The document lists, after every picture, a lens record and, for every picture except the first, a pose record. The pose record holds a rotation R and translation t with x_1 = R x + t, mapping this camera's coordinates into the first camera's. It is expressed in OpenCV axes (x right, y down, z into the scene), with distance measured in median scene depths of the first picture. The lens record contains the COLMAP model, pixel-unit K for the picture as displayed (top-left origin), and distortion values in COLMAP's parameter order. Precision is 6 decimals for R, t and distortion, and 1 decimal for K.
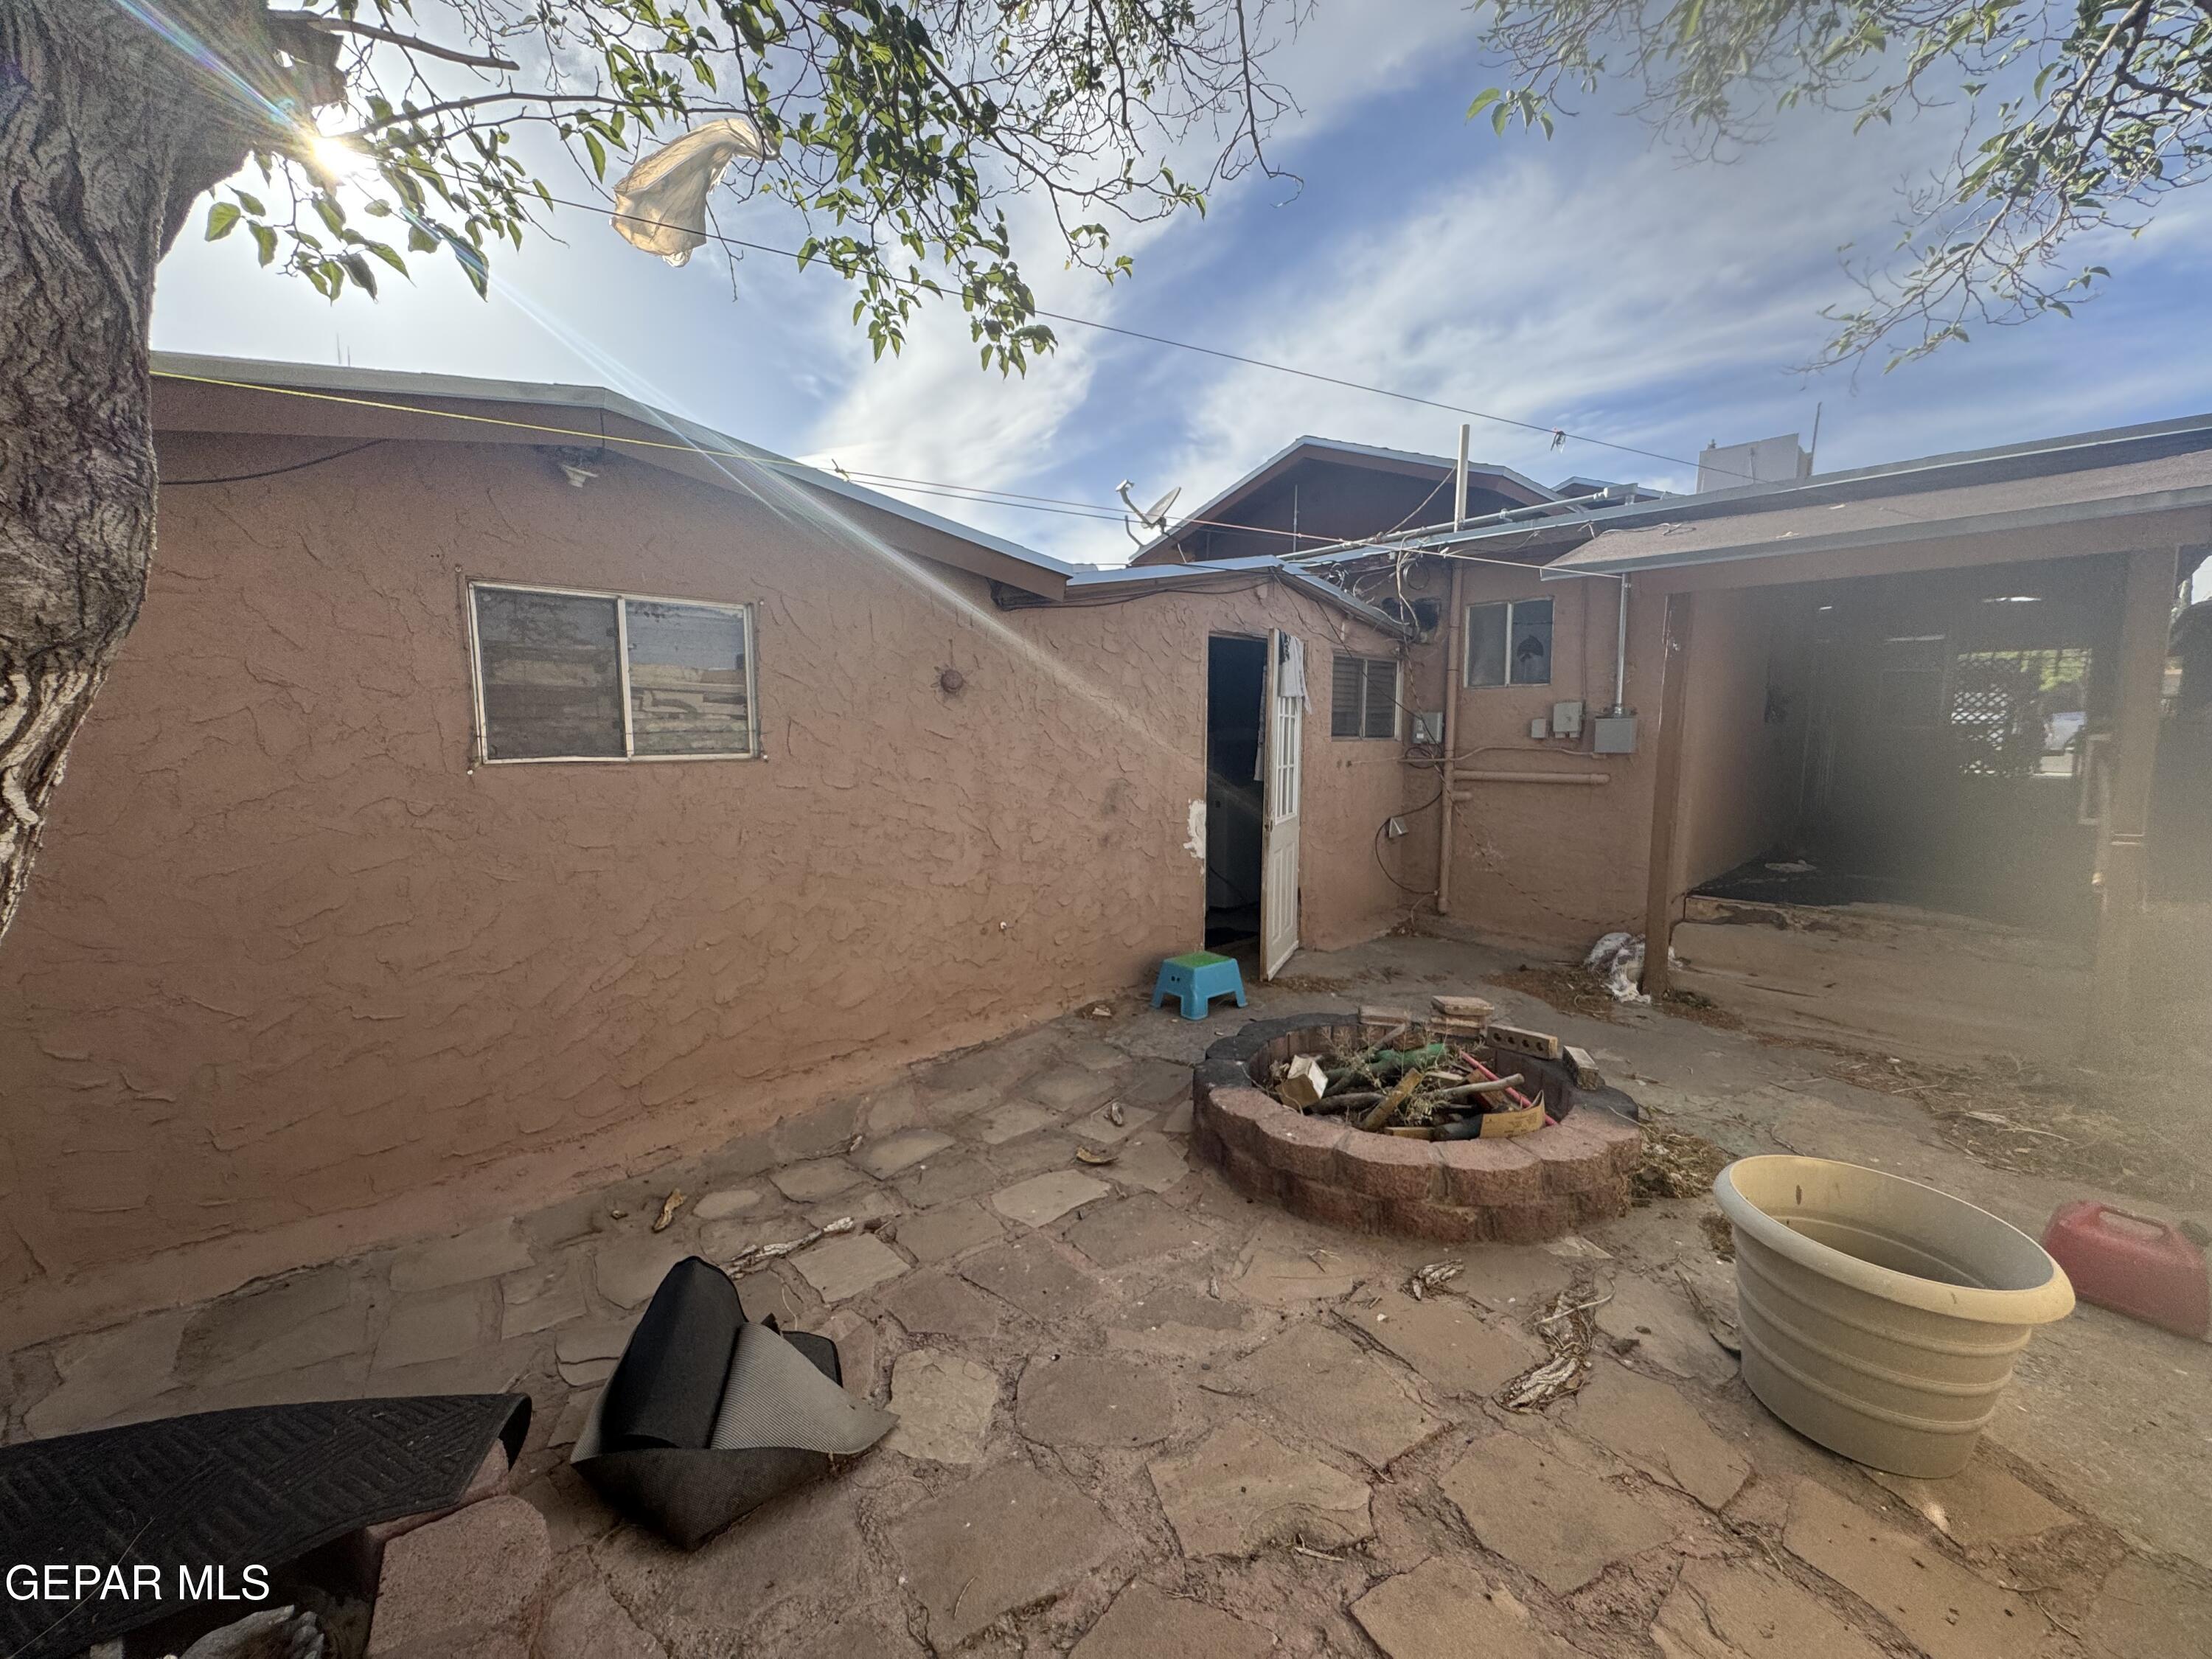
lens RADIAL K [[889.0, 0, 1108.4], [0, 889.0, 819.0], [0, 0, 1]] dist [-0.003921, 0.000571]
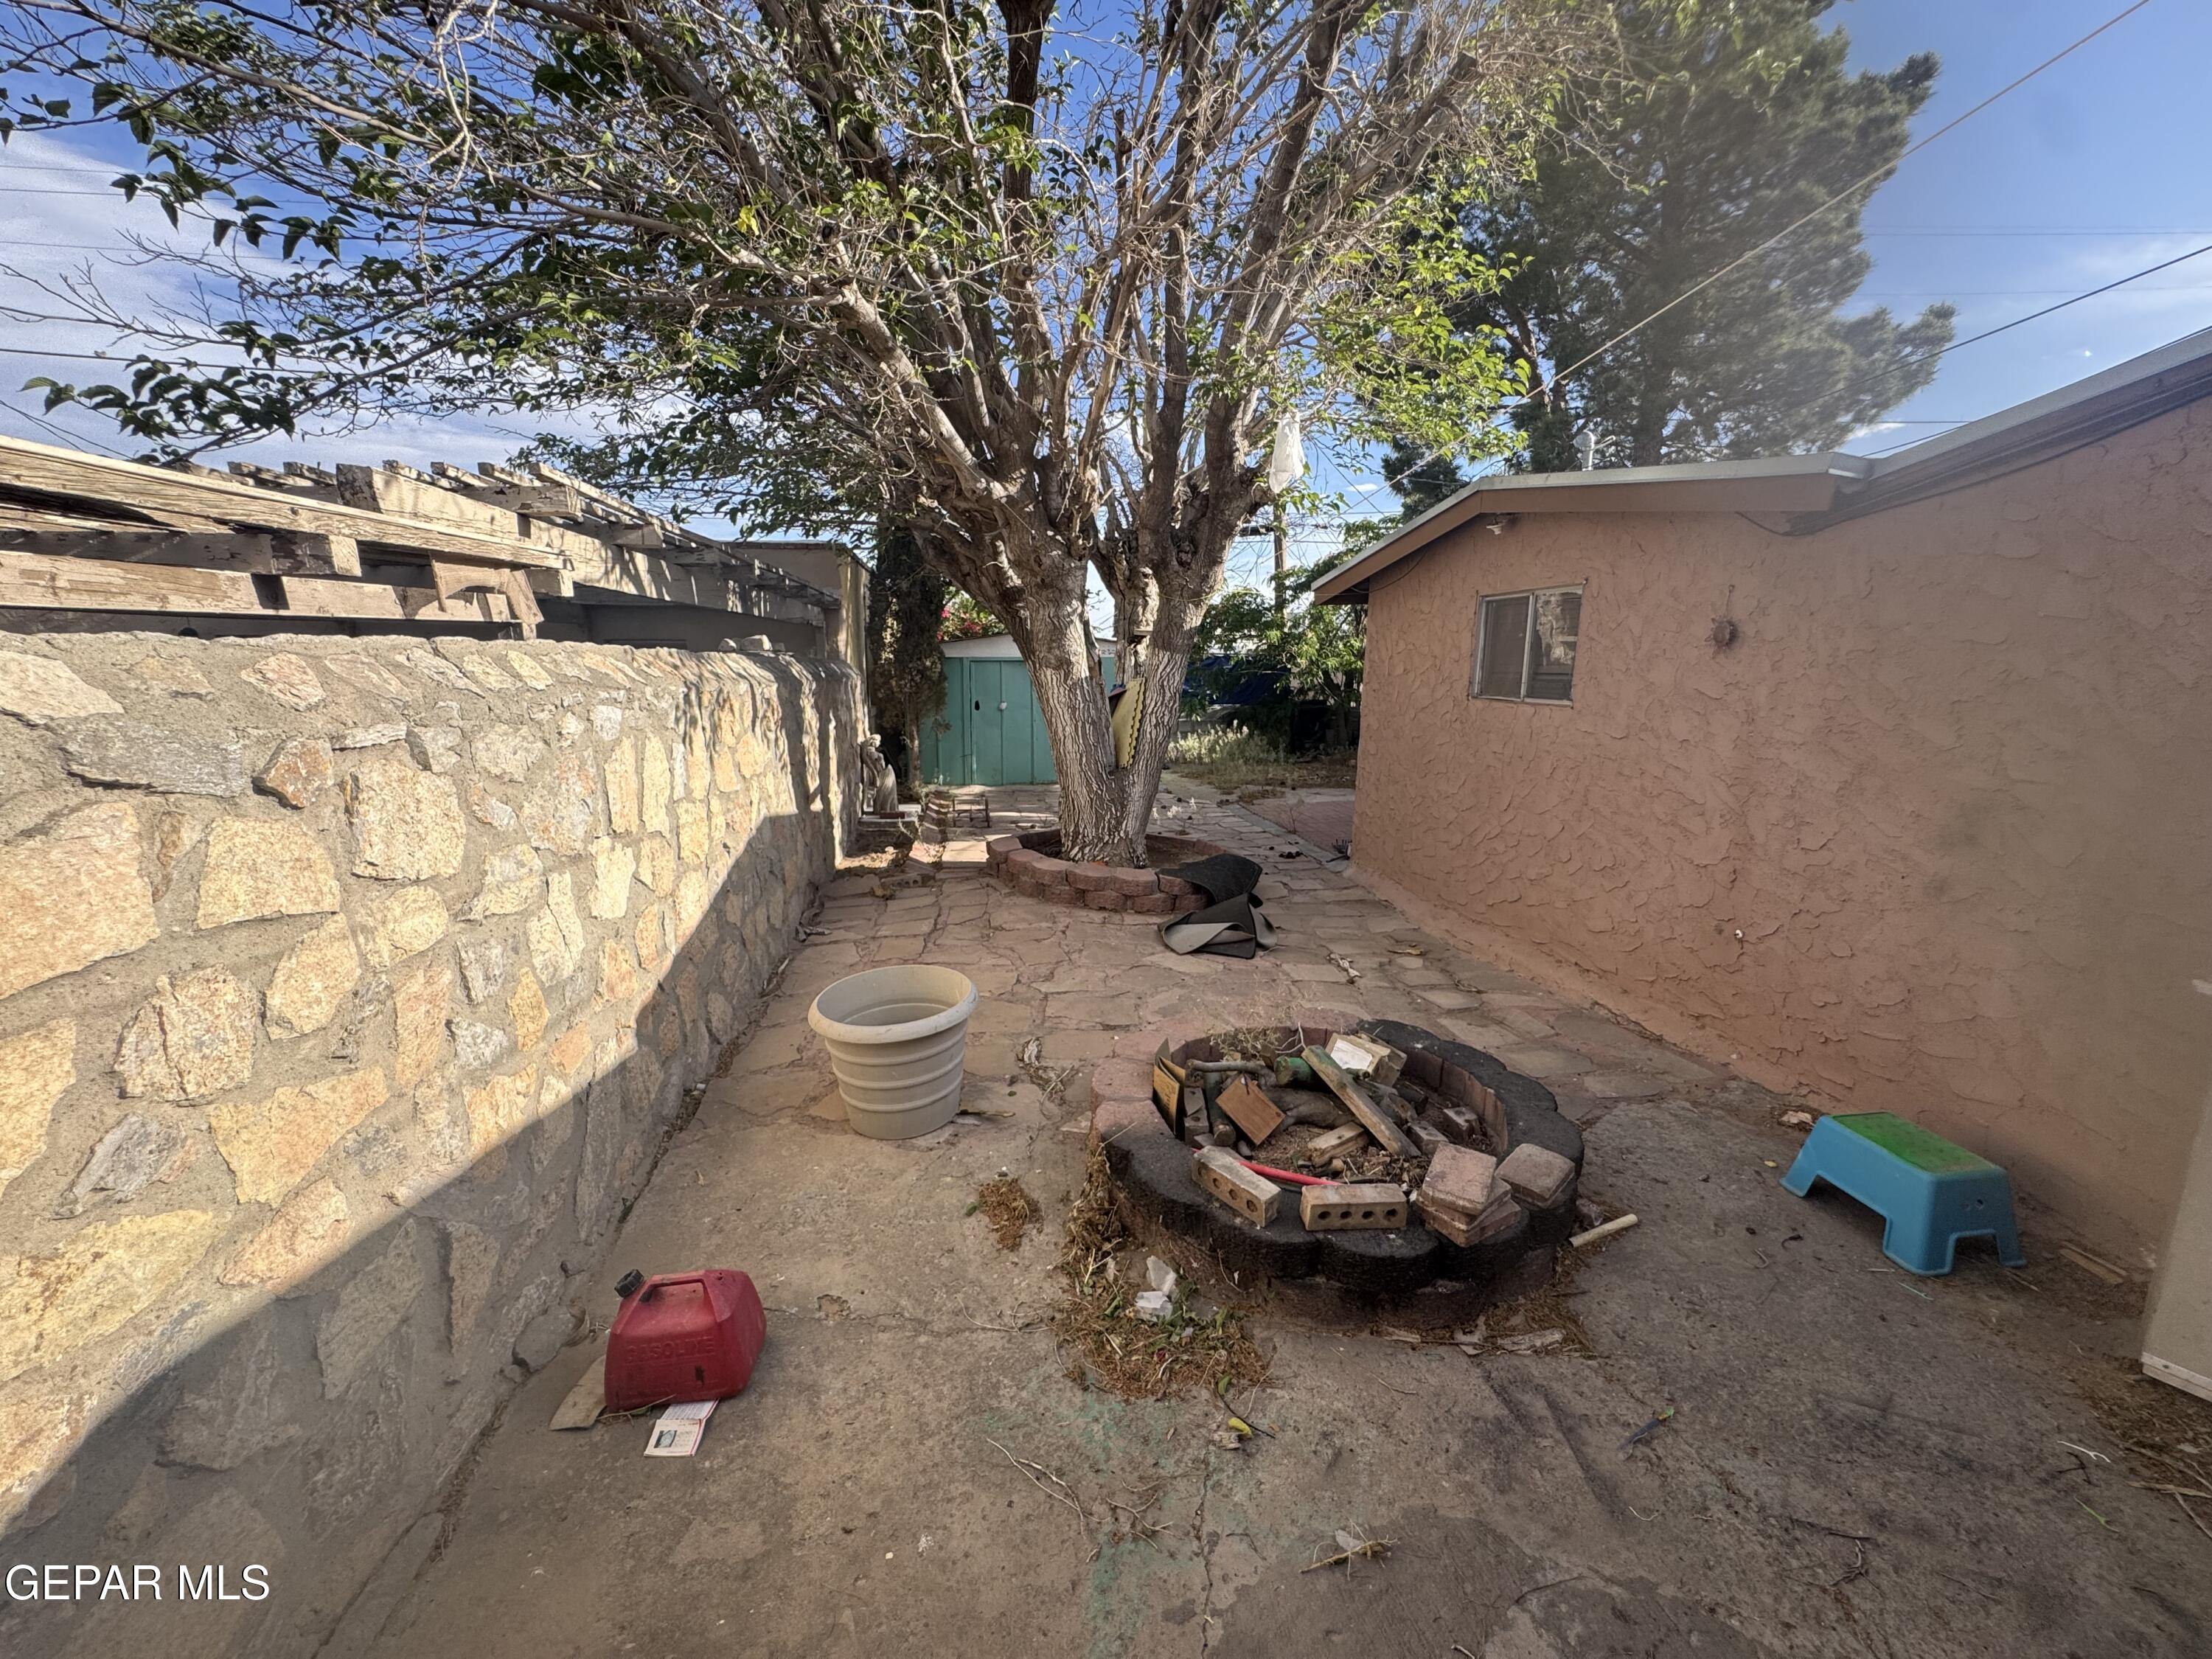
lens RADIAL K [[889.0, 0, 1097.1], [0, 889.0, 829.3], [0, 0, 1]] dist [-0.003921, 0.000571]
pose [[-0.568418, 0.150598, -0.808840, 0.939411], [-0.087024, 0.966584, 0.241125, -0.128619], [0.818125, 0.207448, -0.536318, 1.030317]]
